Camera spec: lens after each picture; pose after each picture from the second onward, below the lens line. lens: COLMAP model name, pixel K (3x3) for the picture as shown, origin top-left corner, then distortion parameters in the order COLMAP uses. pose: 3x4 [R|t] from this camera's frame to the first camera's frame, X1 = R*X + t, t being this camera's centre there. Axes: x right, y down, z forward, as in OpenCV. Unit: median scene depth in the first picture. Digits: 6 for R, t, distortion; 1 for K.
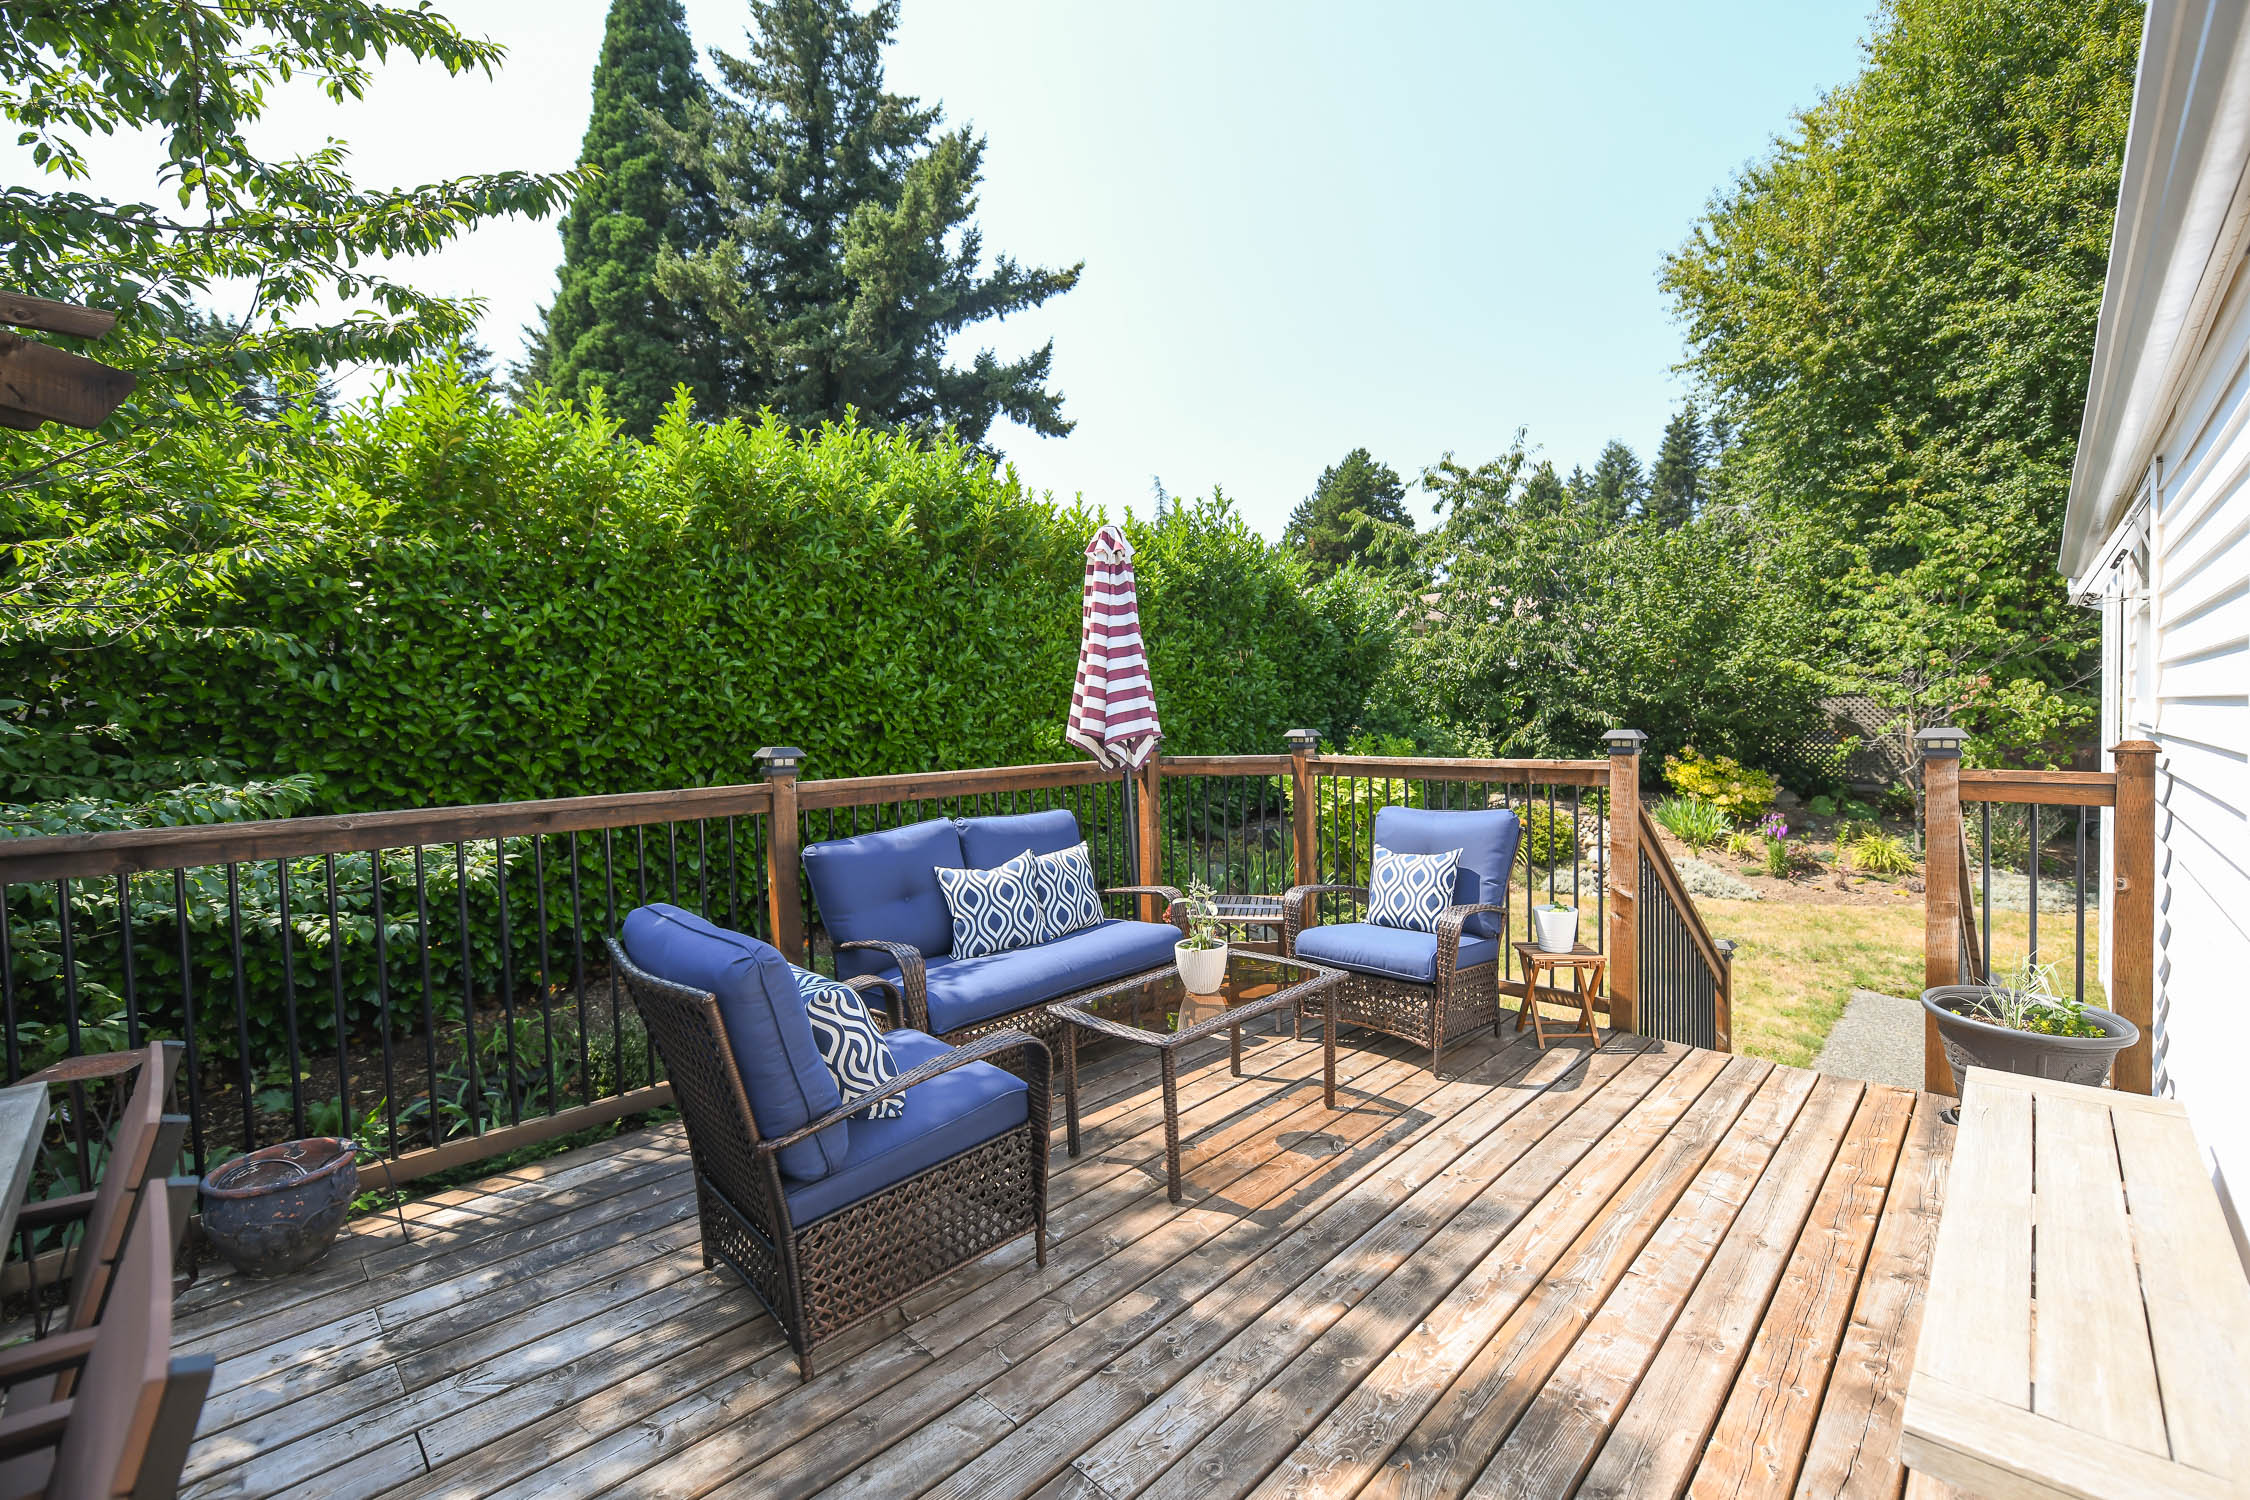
lens RADIAL K [[931.6, 0, 1152.9], [0, 931.6, 747.0], [0, 0, 1]] dist [-0.011037, -0.001497]
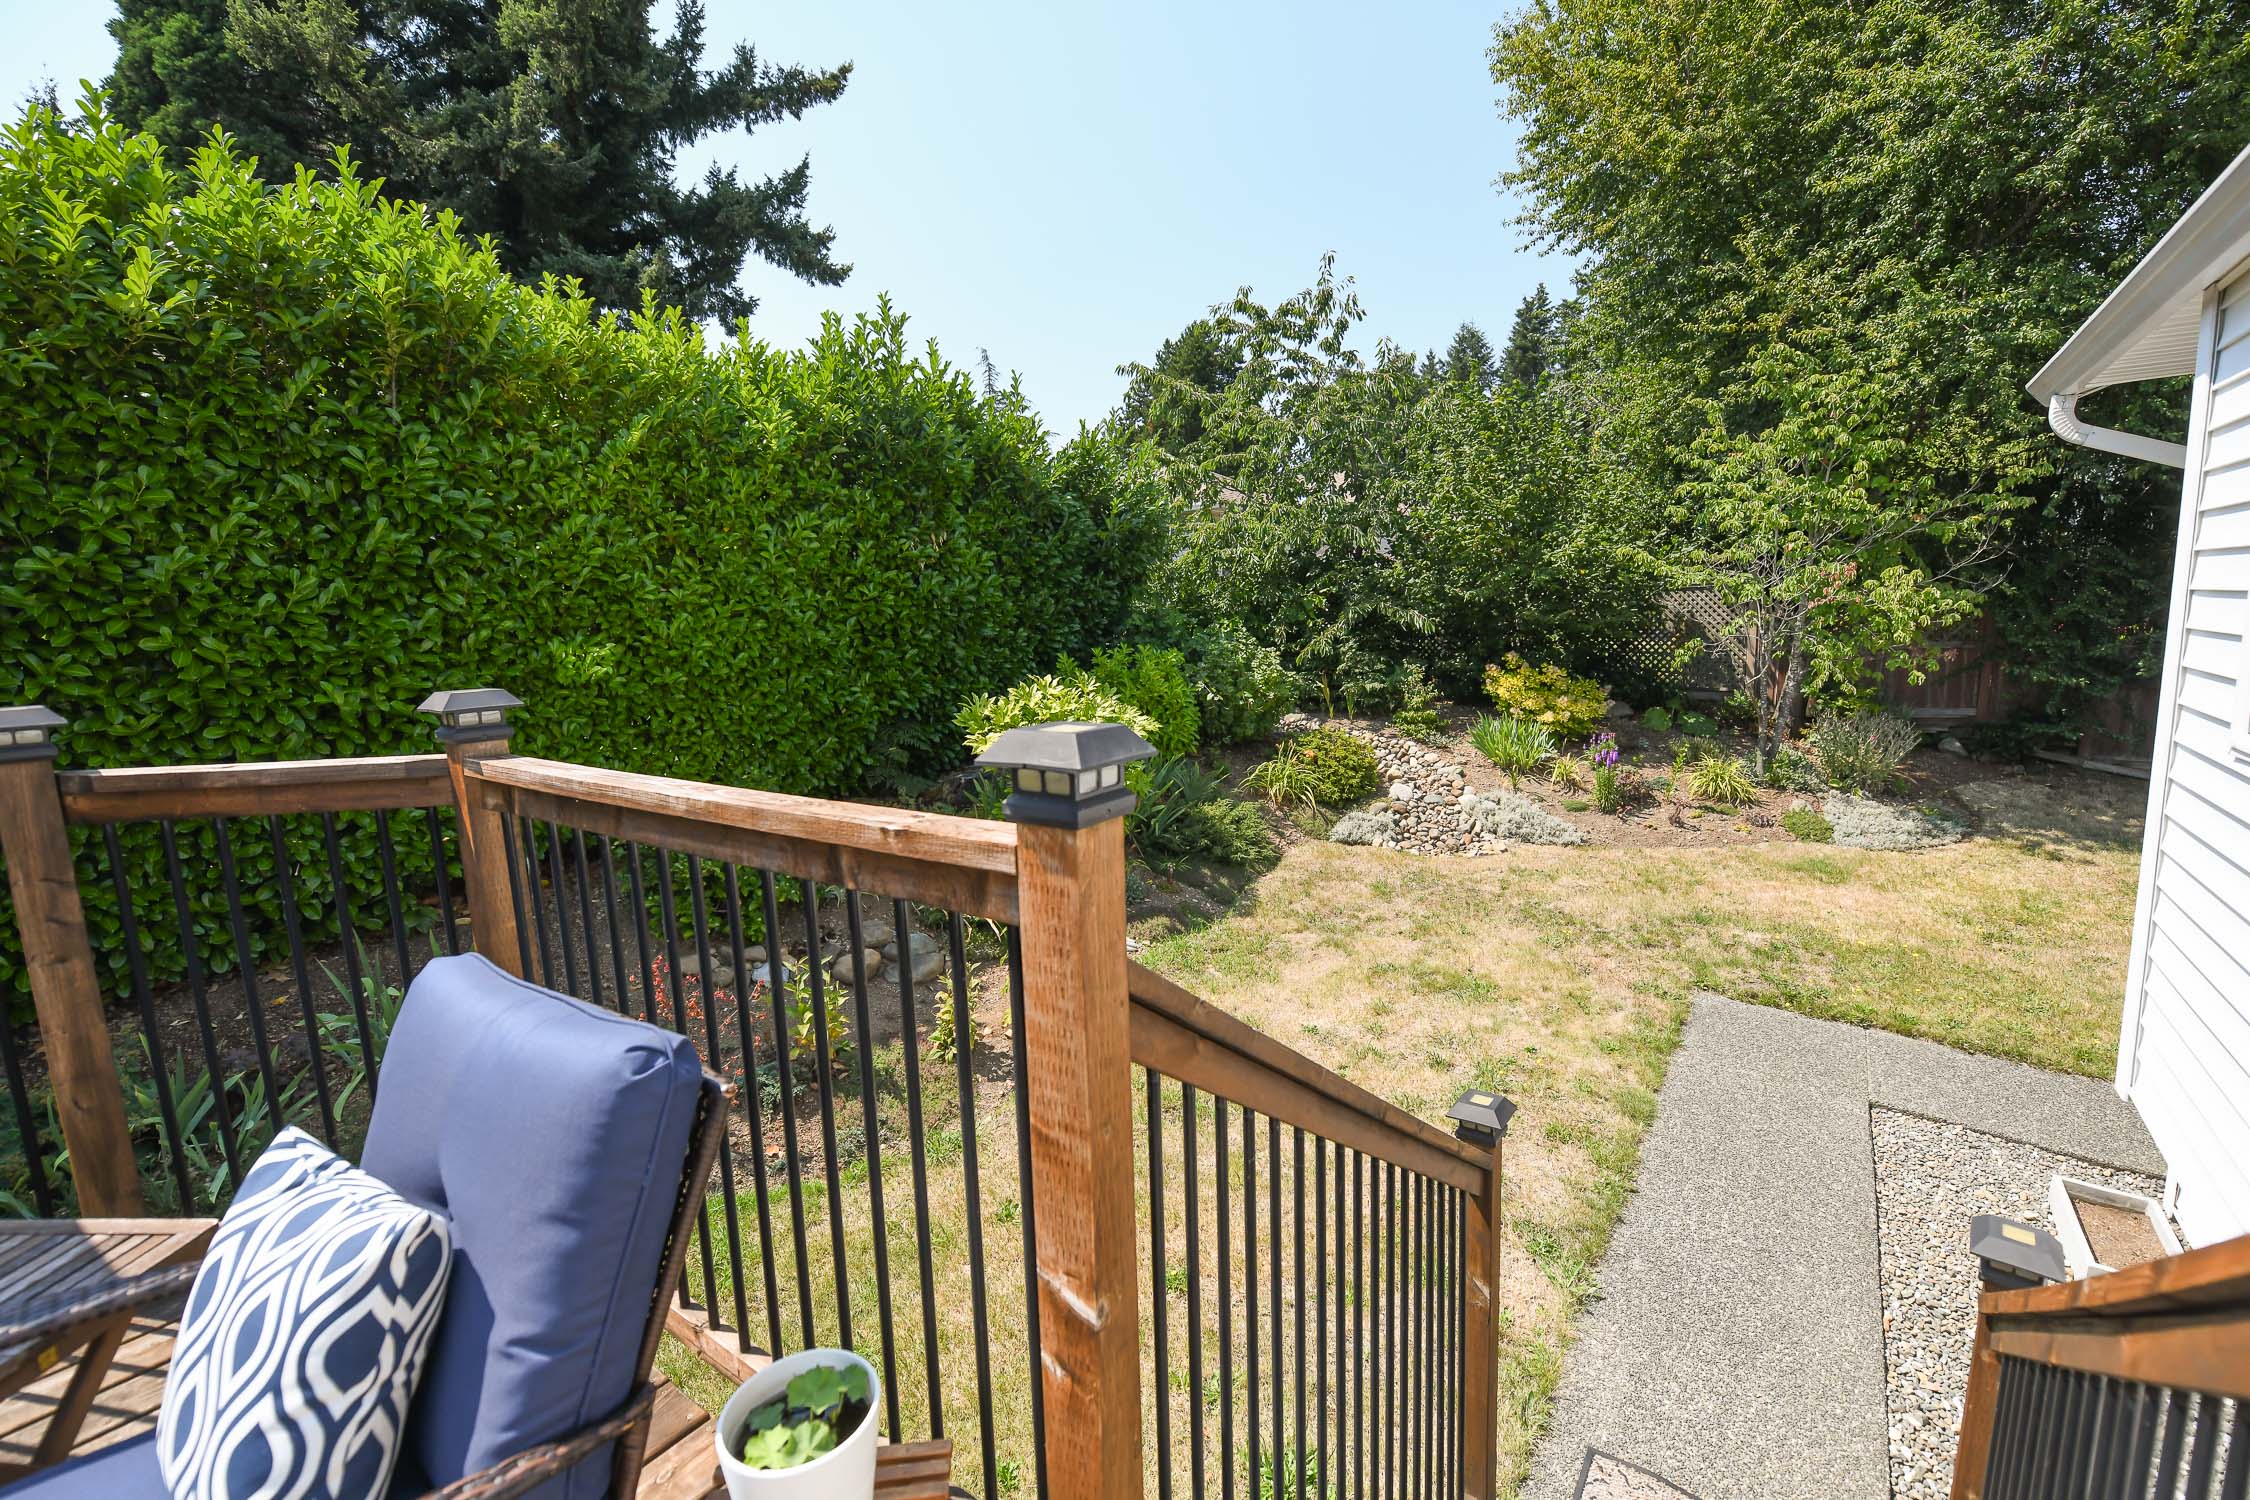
lens RADIAL K [[955.9, 0, 1153.9], [0, 955.9, 747.0], [0, 0, 1]] dist [-0.008942, -0.002054]
pose [[0.989097, -0.031912, 0.143767, 0.201421], [0.017001, 0.994456, 0.103771, -0.016093], [-0.146281, -0.100195, 0.984156, 0.294563]]
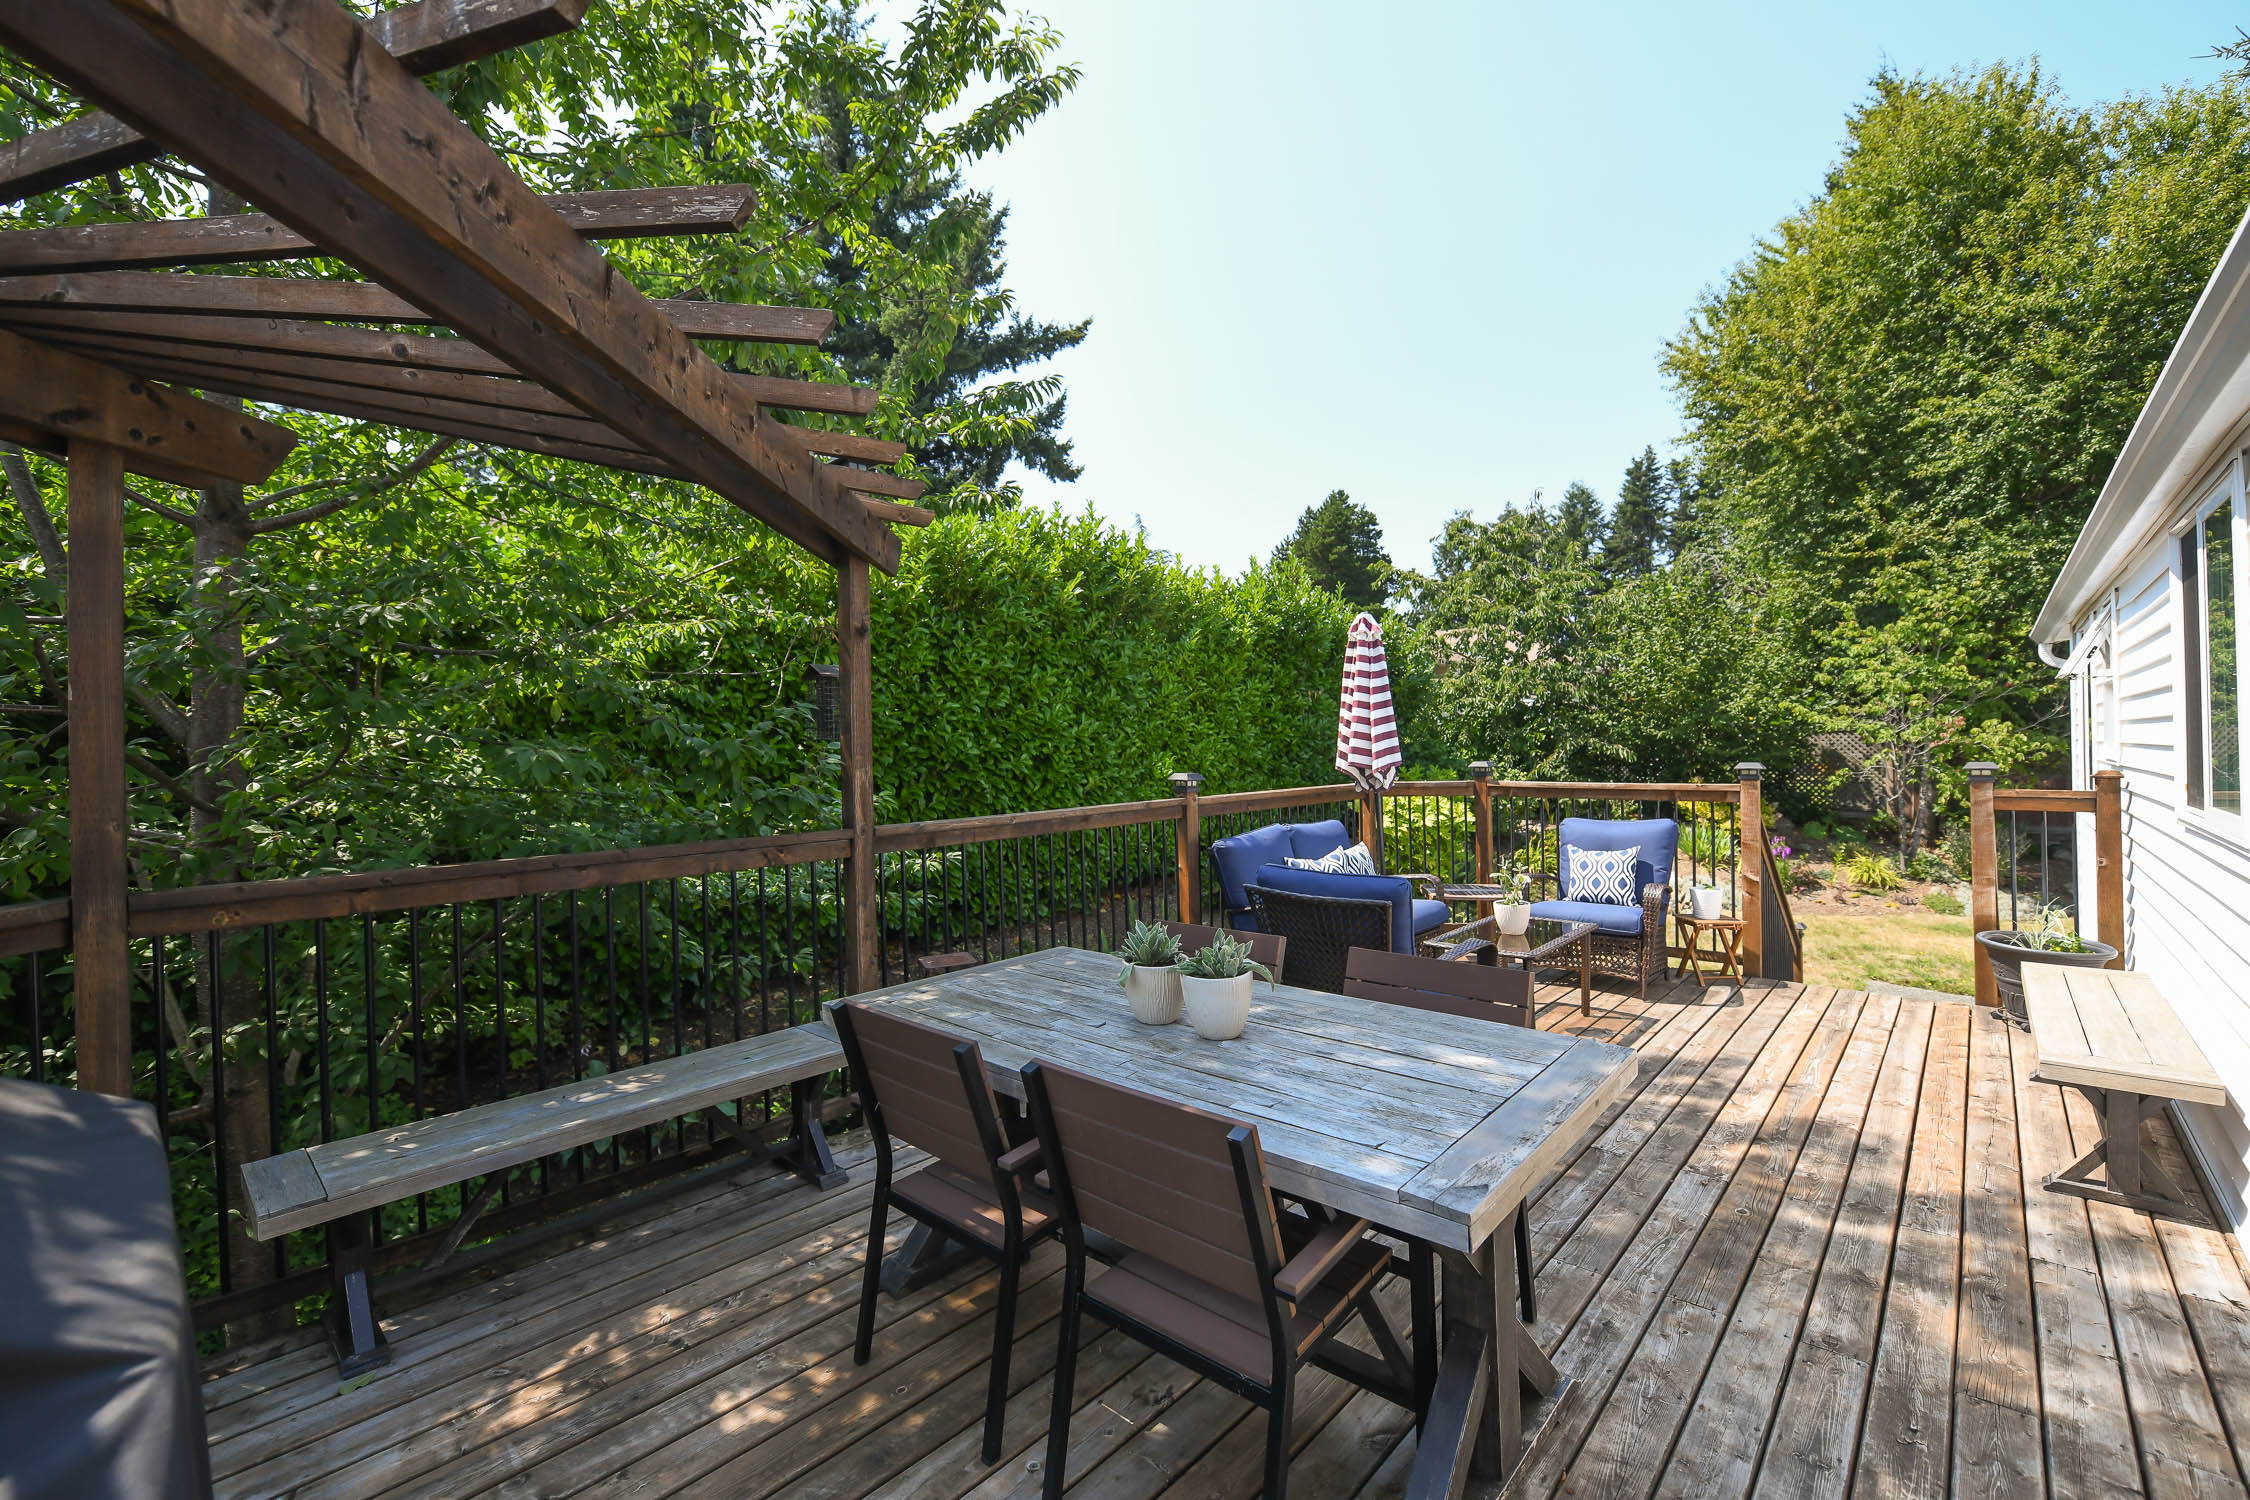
lens RADIAL K [[931.6, 0, 1133.0], [0, 931.6, 741.3], [0, 0, 1]] dist [-0.011037, -0.001497]
pose [[0.999801, 0.003475, 0.019644, -0.188020], [-0.002705, 0.999234, -0.039043, 0.002709], [-0.019764, 0.038982, 0.999044, -0.162076]]
